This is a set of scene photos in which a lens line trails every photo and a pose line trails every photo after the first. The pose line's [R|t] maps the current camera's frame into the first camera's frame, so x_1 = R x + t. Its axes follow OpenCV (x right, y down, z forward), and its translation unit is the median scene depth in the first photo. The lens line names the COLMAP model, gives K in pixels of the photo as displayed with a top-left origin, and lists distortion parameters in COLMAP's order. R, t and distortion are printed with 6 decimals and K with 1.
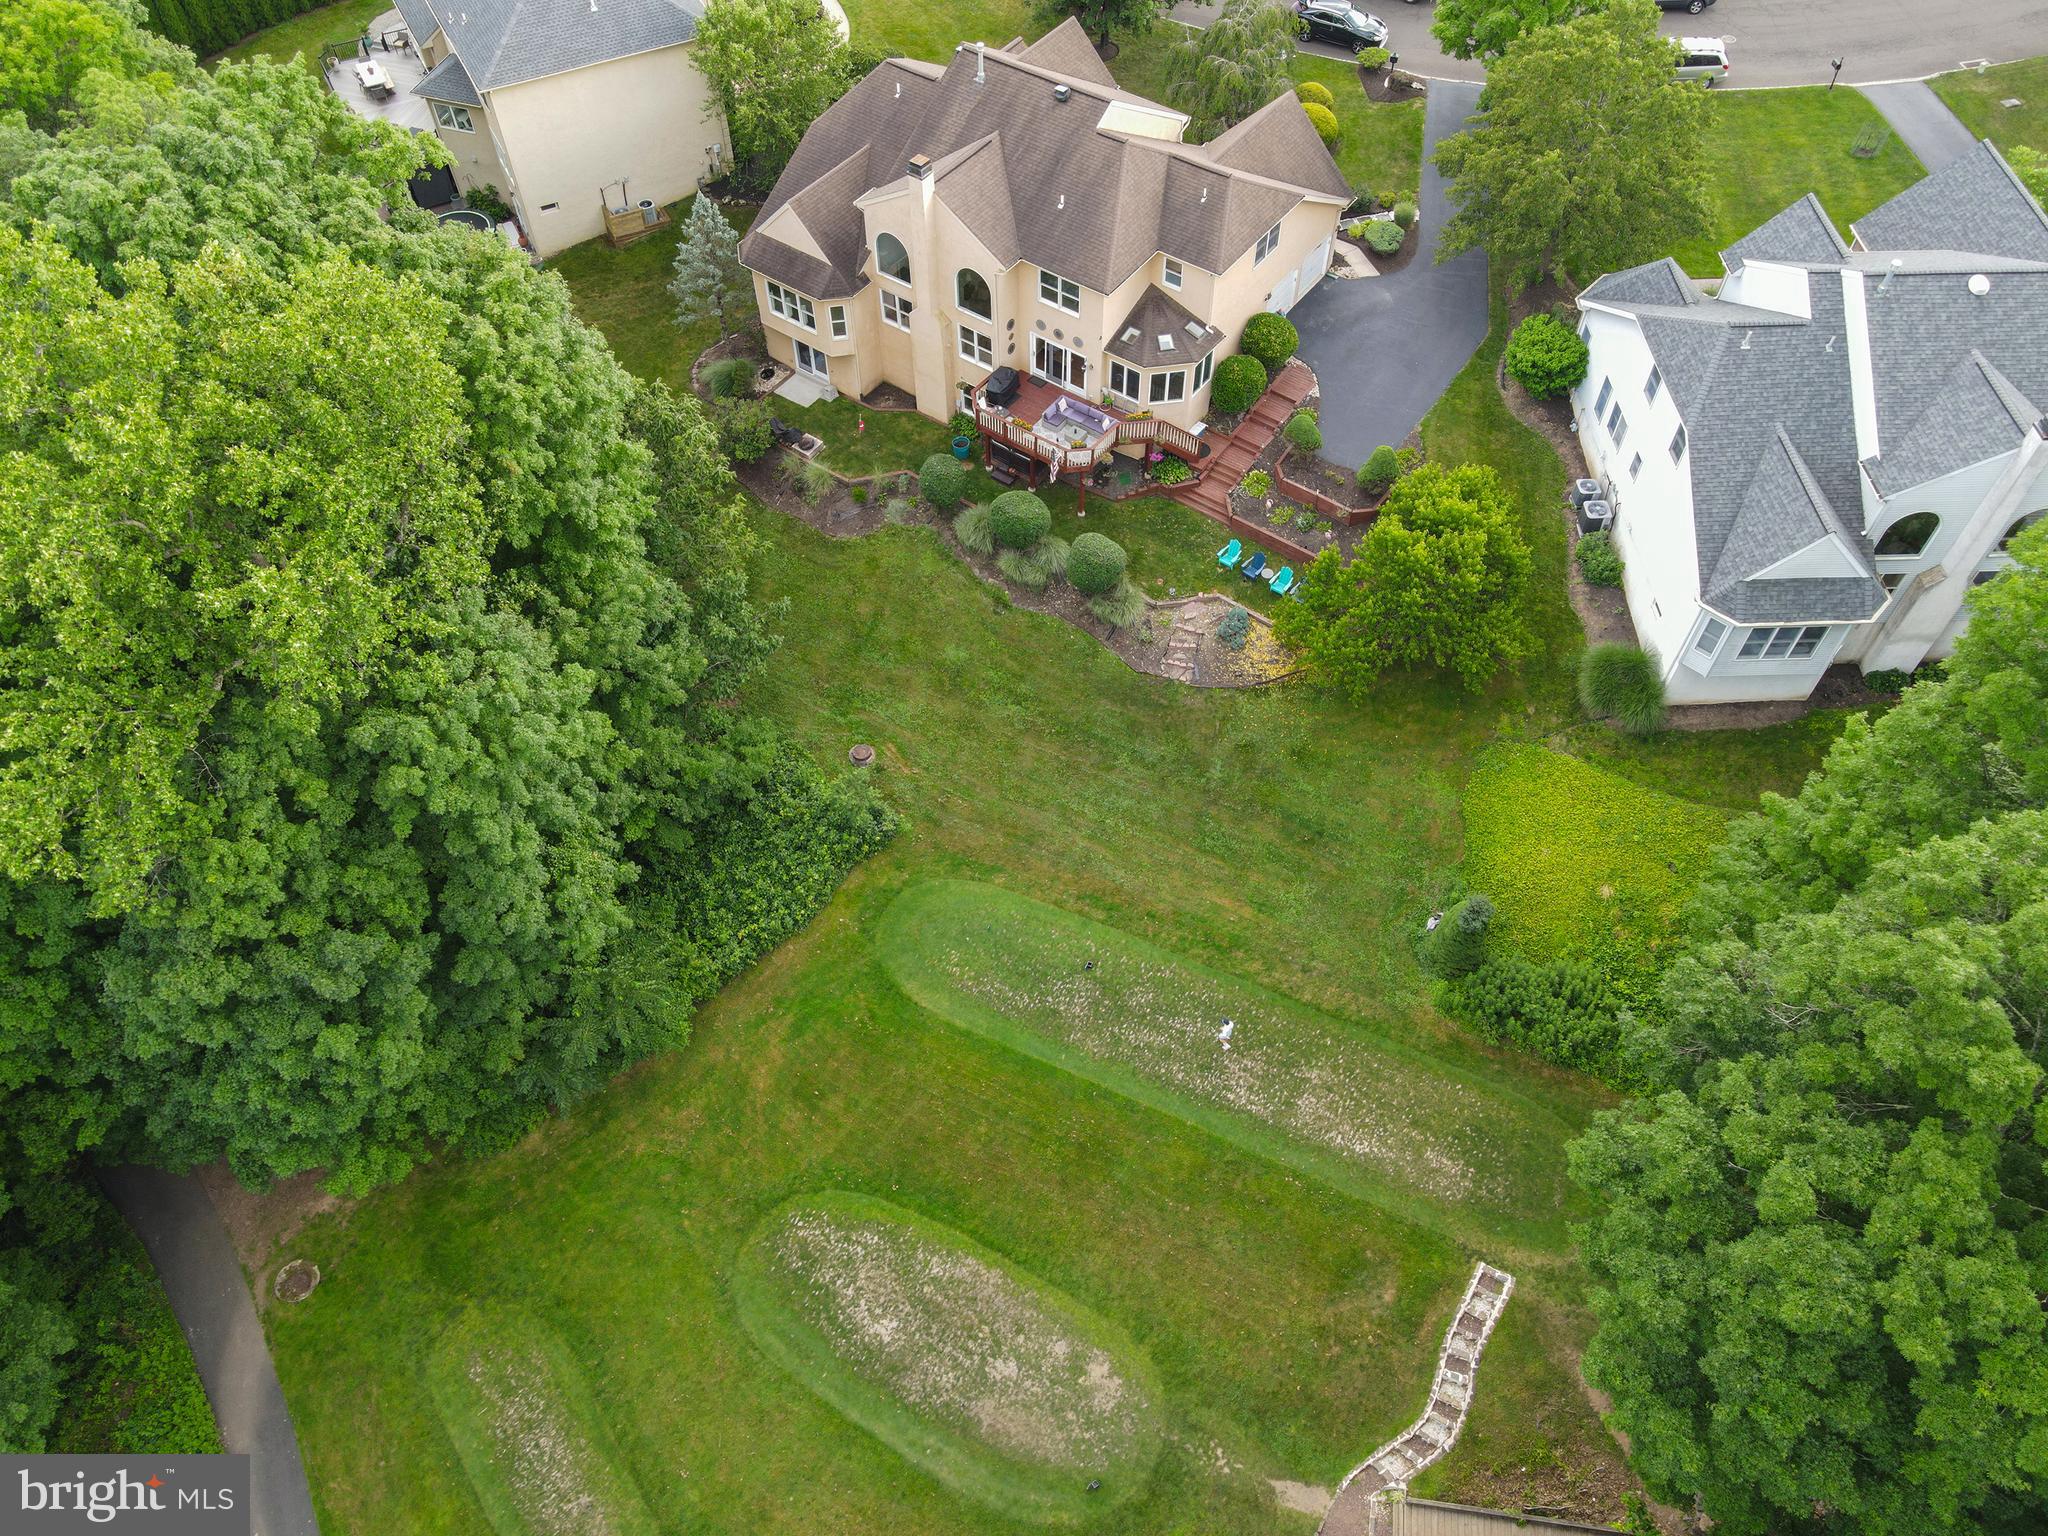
lens RADIAL K [[1500.5, 0, 1019.4], [0, 1500.5, 755.7], [0, 0, 1]] dist [0.002823, 0.021523]
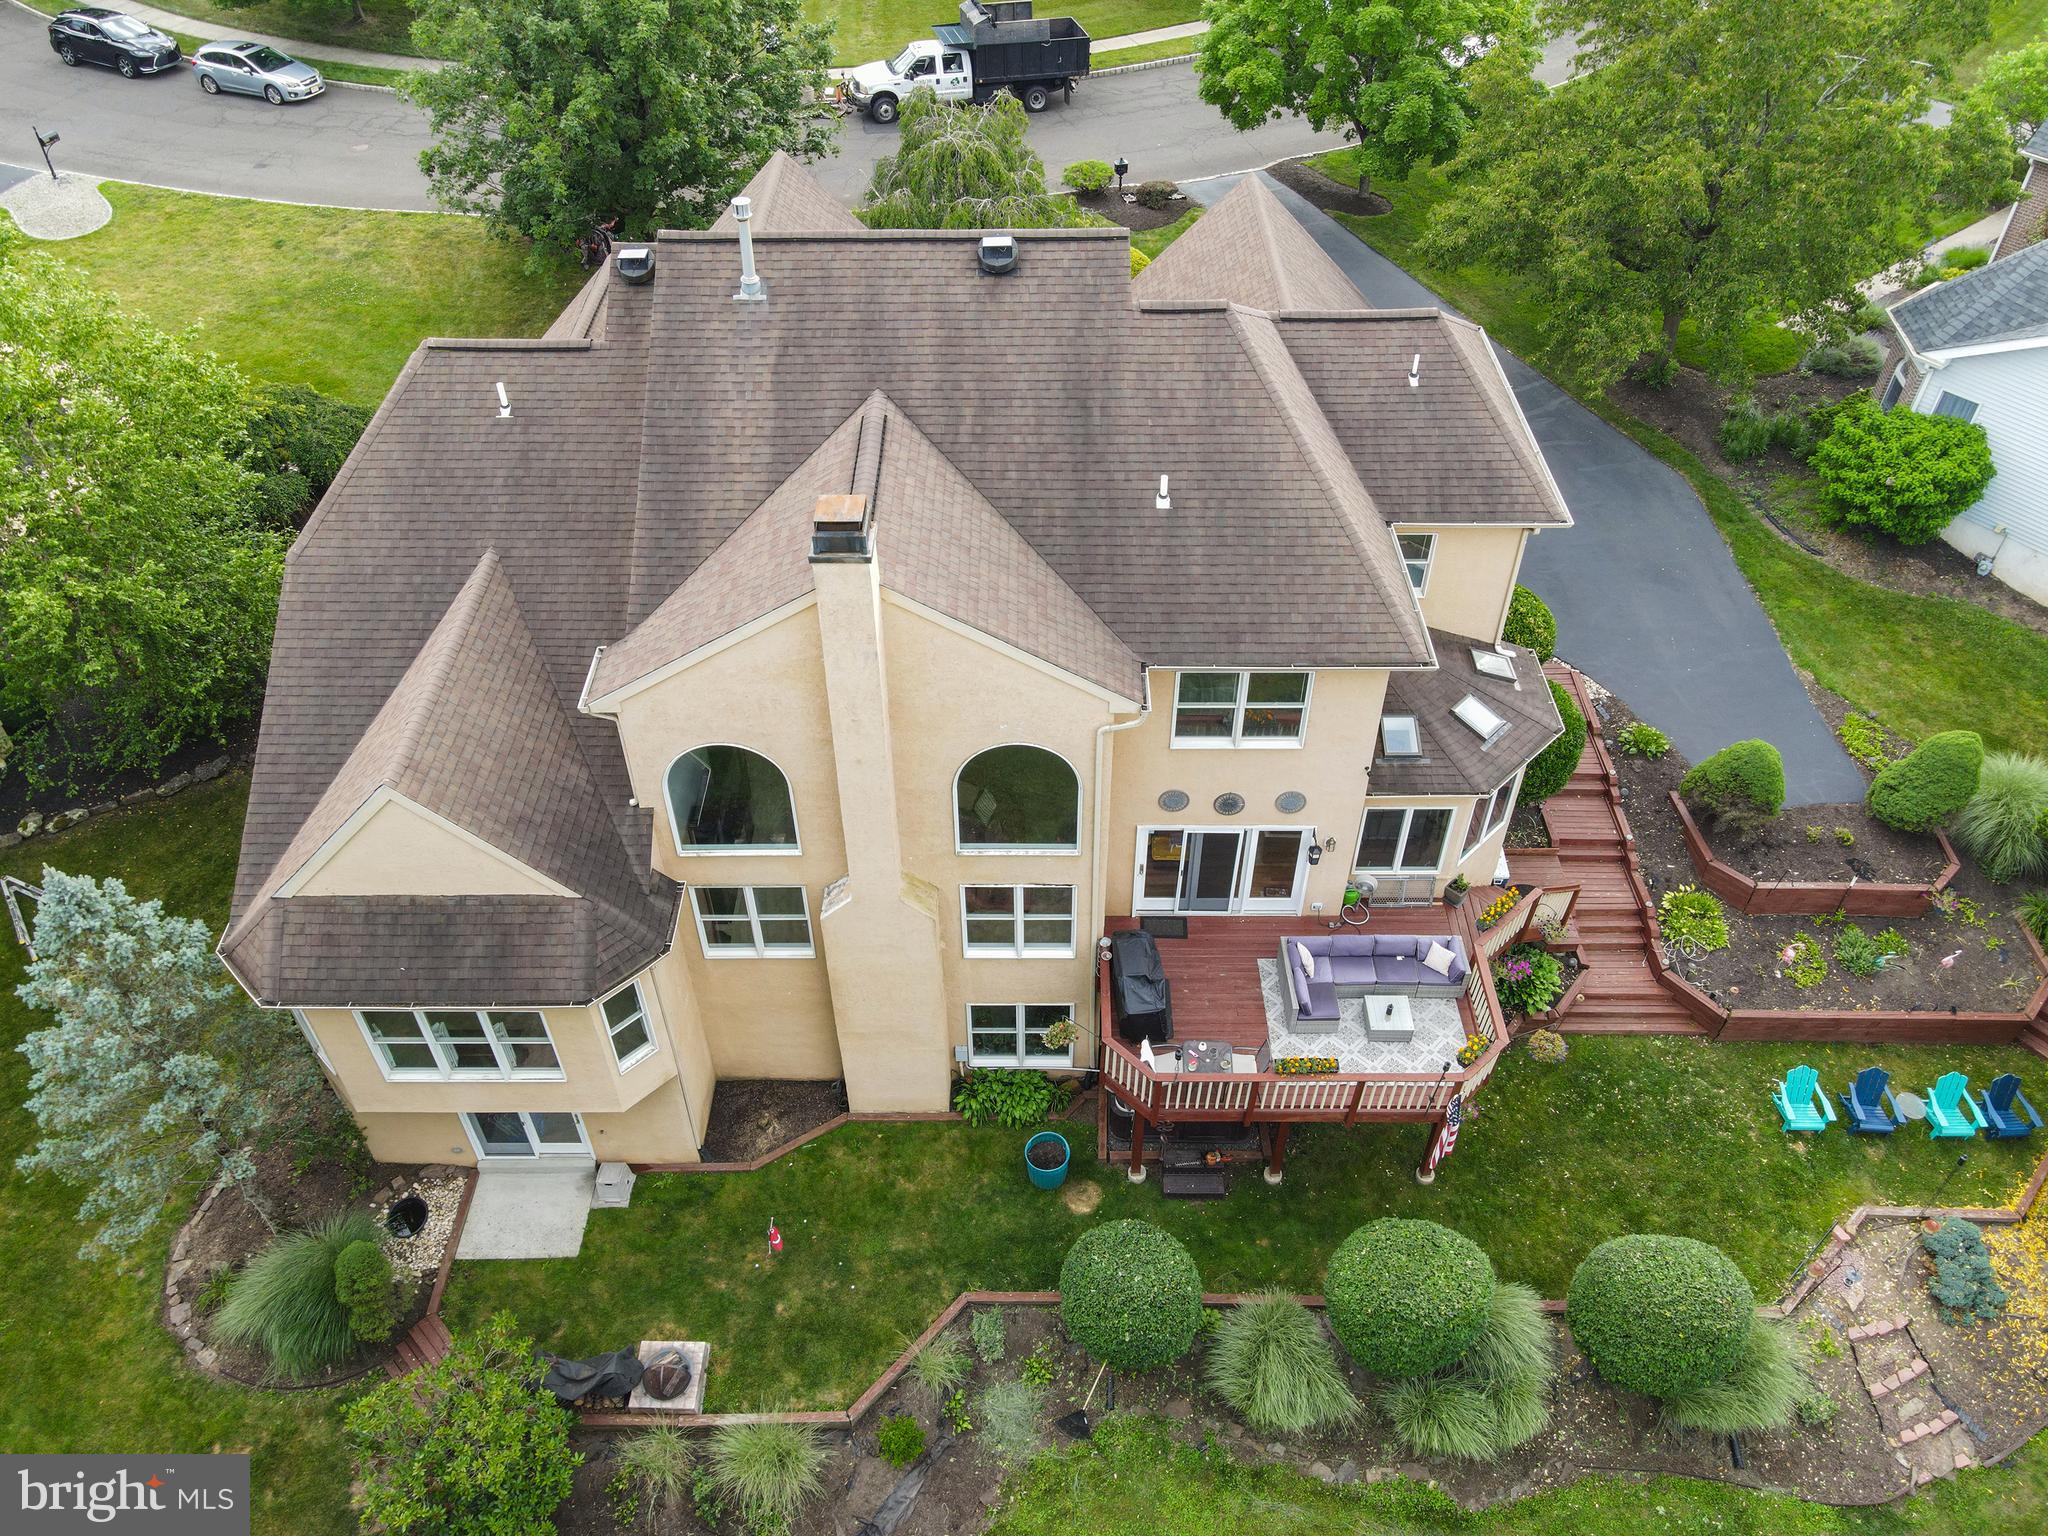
lens RADIAL K [[1500.5, 0, 1031.3], [0, 1500.5, 760.4], [0, 0, 1]] dist [0.002823, 0.021523]
pose [[0.809664, -0.394717, 0.434329, -0.176912], [0.464789, 0.883115, -0.063874, -0.285581], [-0.358350, 0.253588, 0.898487, 0.656998]]
